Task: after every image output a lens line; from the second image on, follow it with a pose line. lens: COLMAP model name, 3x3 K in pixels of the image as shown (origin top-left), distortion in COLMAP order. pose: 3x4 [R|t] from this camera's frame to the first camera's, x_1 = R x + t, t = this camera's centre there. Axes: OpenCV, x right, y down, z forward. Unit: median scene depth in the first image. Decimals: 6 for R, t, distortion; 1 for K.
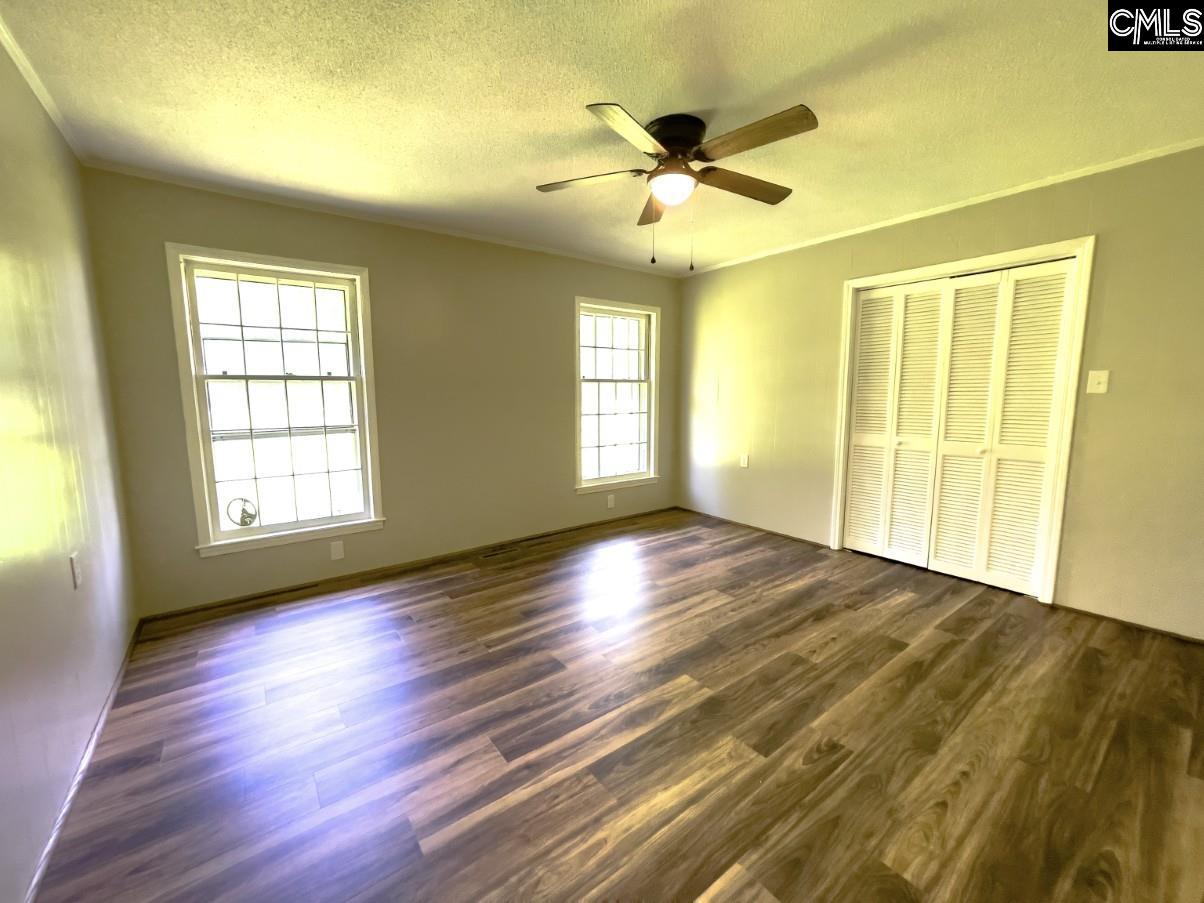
lens RADIAL K [[489.1, 0, 595.4], [0, 489.1, 453.4], [0, 0, 1]] dist [-0.000036, -0.000086]
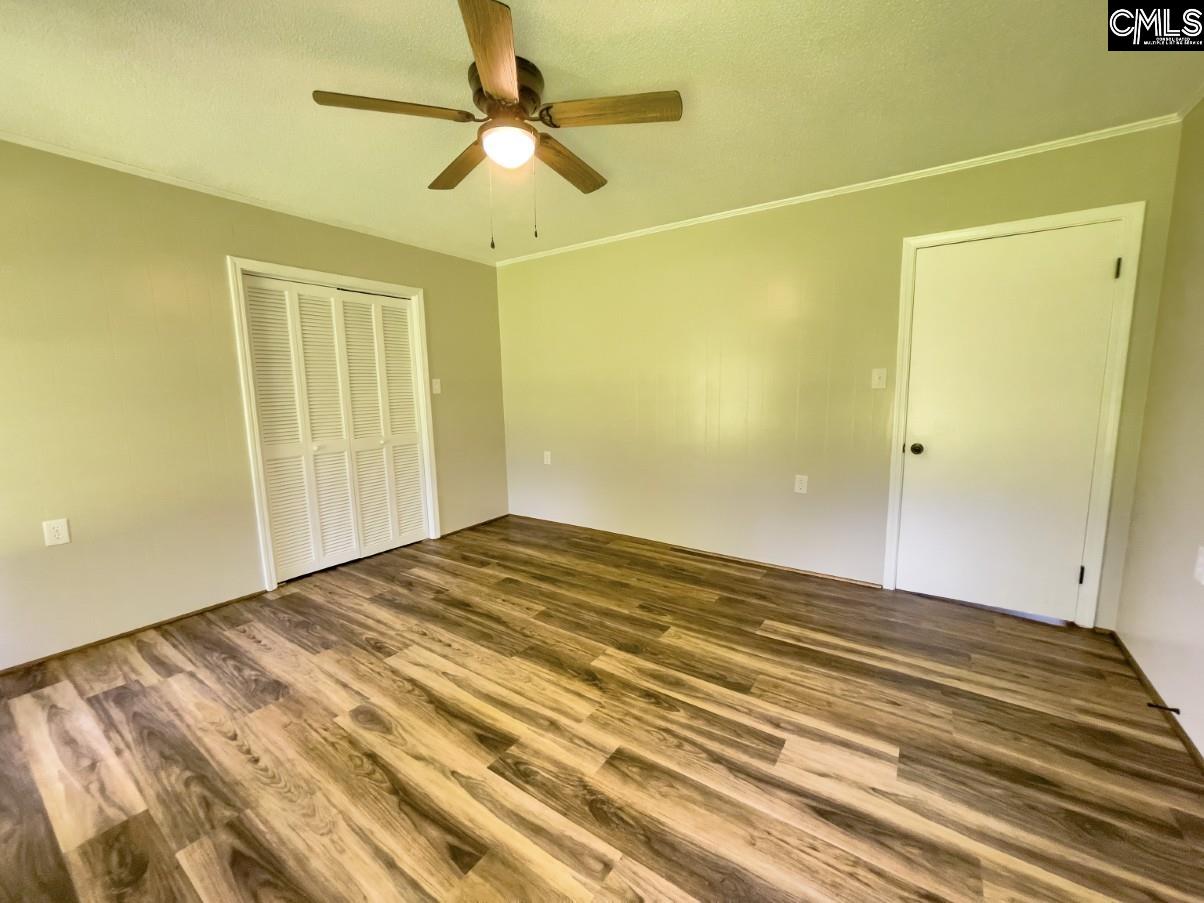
lens RADIAL K [[489.1, 0, 595.4], [0, 489.1, 453.4], [0, 0, 1]] dist [-0.000036, -0.000086]
pose [[-0.310146, -0.119242, 0.943181, -0.595289], [0.141509, 0.975260, 0.169830, -0.124950], [-0.940098, 0.186141, -0.285600, 0.967370]]
